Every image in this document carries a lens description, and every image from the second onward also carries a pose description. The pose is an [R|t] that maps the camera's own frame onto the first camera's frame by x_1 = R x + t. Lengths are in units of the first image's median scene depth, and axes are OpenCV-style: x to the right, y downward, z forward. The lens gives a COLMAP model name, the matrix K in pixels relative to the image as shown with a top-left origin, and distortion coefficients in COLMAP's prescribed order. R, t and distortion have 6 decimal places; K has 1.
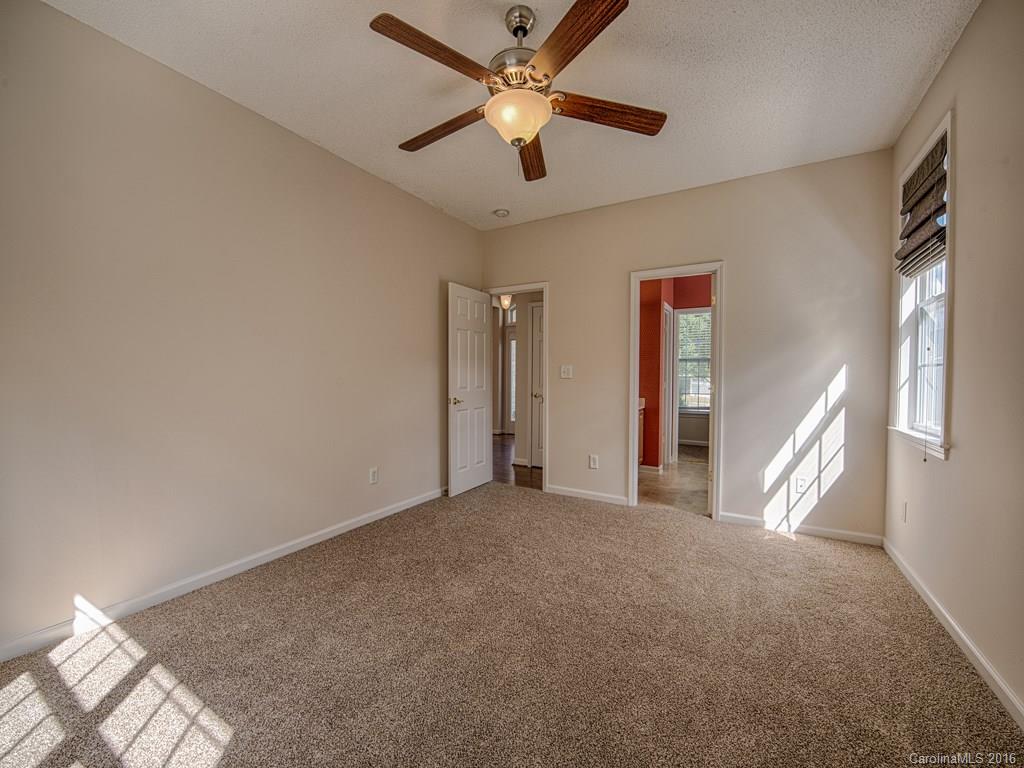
lens RADIAL K [[412.6, 0, 513.6], [0, 412.6, 383.2], [0, 0, 1]] dist [-0.021669, 0.000068]
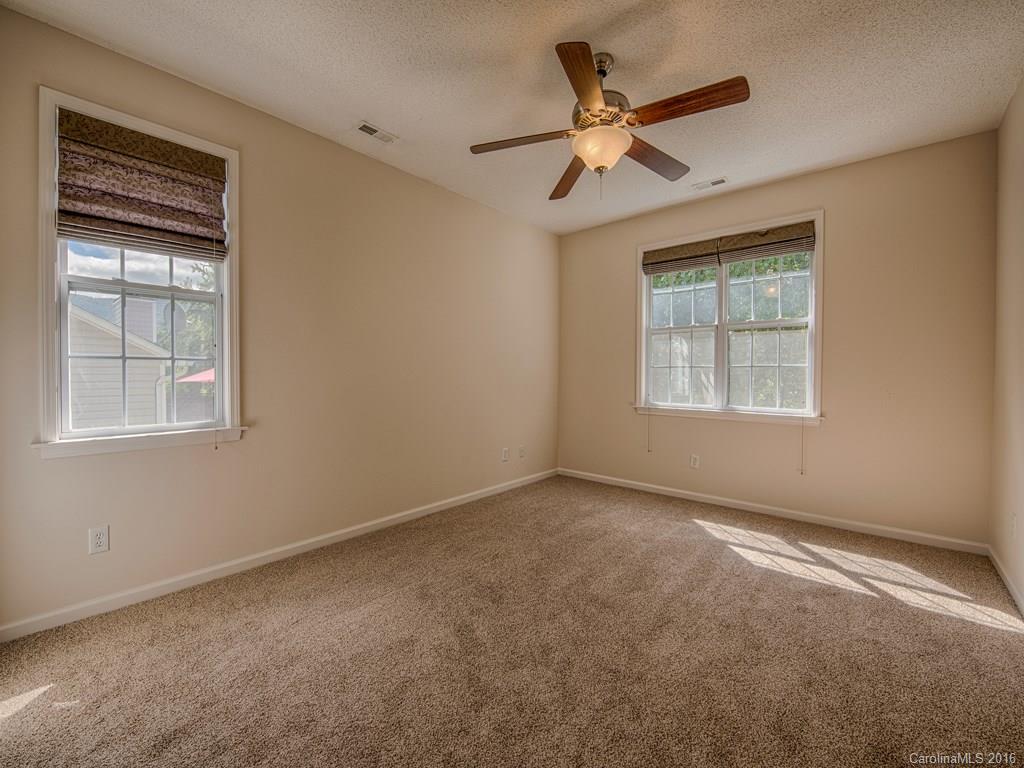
lens RADIAL K [[412.6, 0, 513.6], [0, 412.6, 383.2], [0, 0, 1]] dist [-0.021669, 0.000068]
pose [[-0.982243, -0.014100, 0.187082, 0.044568], [-0.006668, 0.999166, 0.040297, -0.036624], [-0.187494, 0.038334, -0.981517, 2.244549]]
